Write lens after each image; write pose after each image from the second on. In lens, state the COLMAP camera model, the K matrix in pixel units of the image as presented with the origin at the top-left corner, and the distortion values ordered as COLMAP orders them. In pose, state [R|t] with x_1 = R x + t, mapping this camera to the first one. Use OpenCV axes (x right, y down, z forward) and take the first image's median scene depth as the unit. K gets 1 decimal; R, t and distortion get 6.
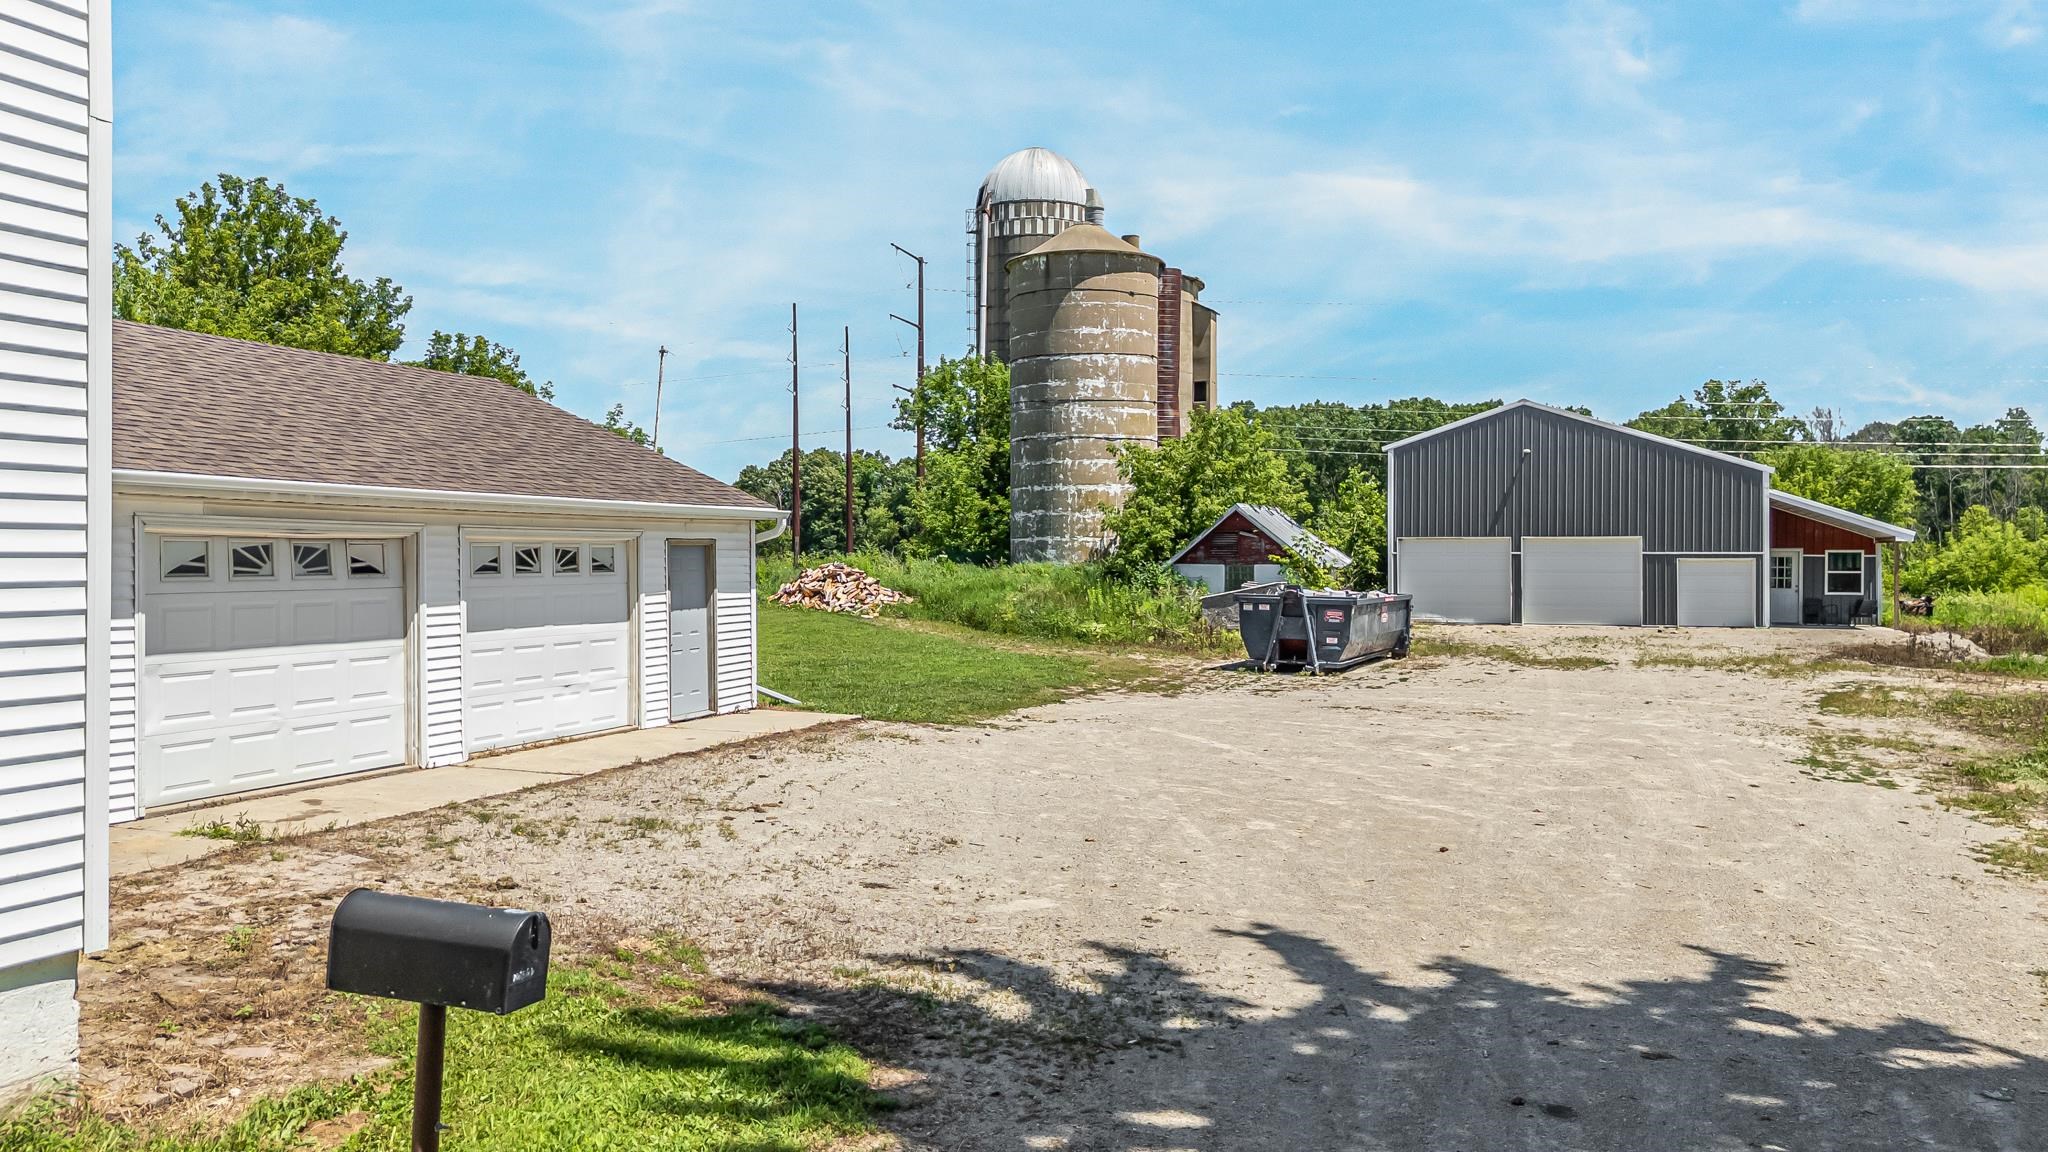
lens RADIAL K [[1504.1, 0, 1005.4], [0, 1504.1, 554.8], [0, 0, 1]] dist [0.058964, -0.007523]
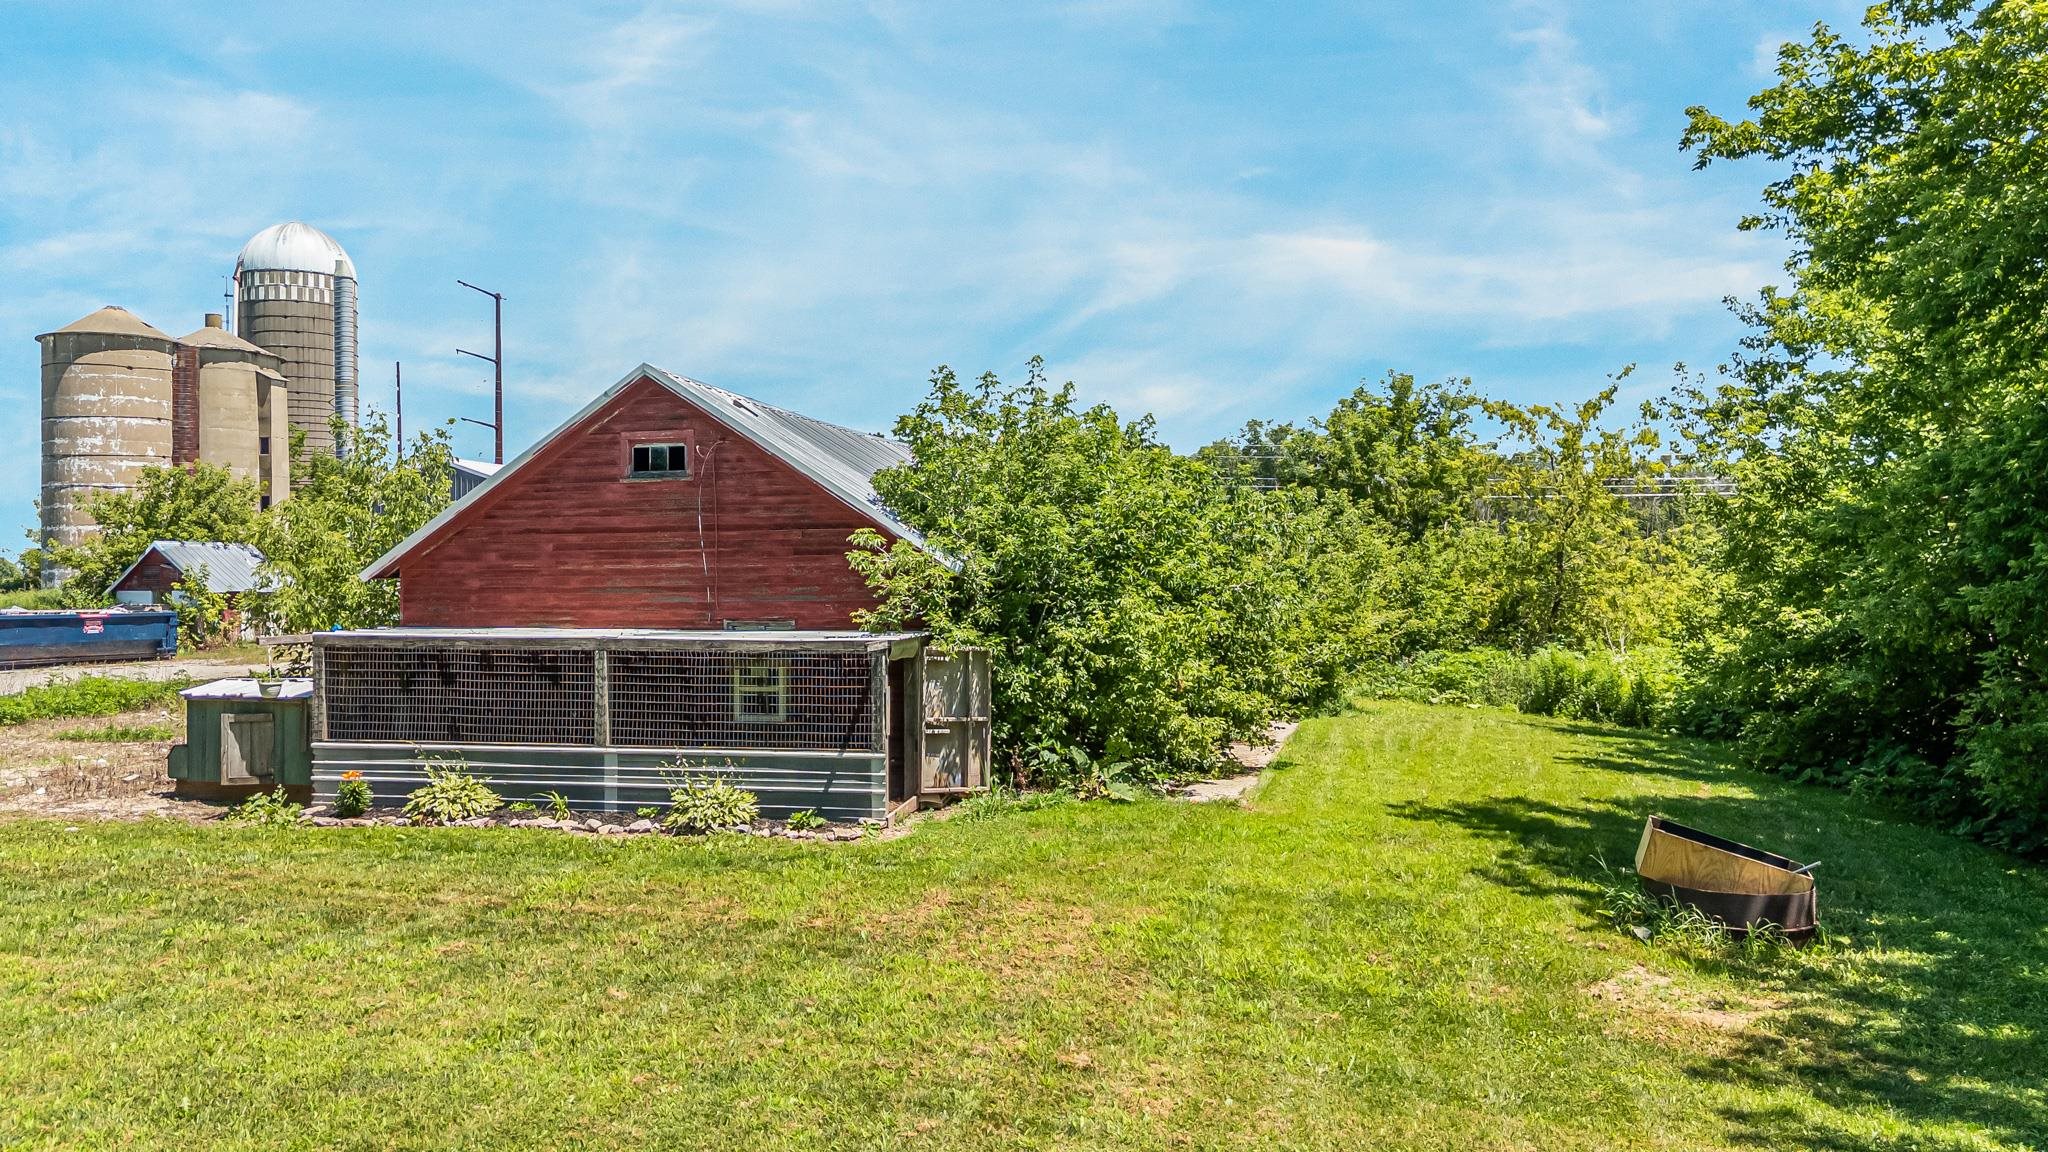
lens RADIAL K [[1508.5, 0, 1024.0], [0, 1508.5, 576.0], [0, 0, 1]] dist [0.039027, -0.003446]
pose [[0.990018, -0.010816, 0.140526, 0.647594], [0.011234, 0.999935, -0.002180, 0.005219], [-0.140493, 0.003737, 0.990075, -0.329625]]
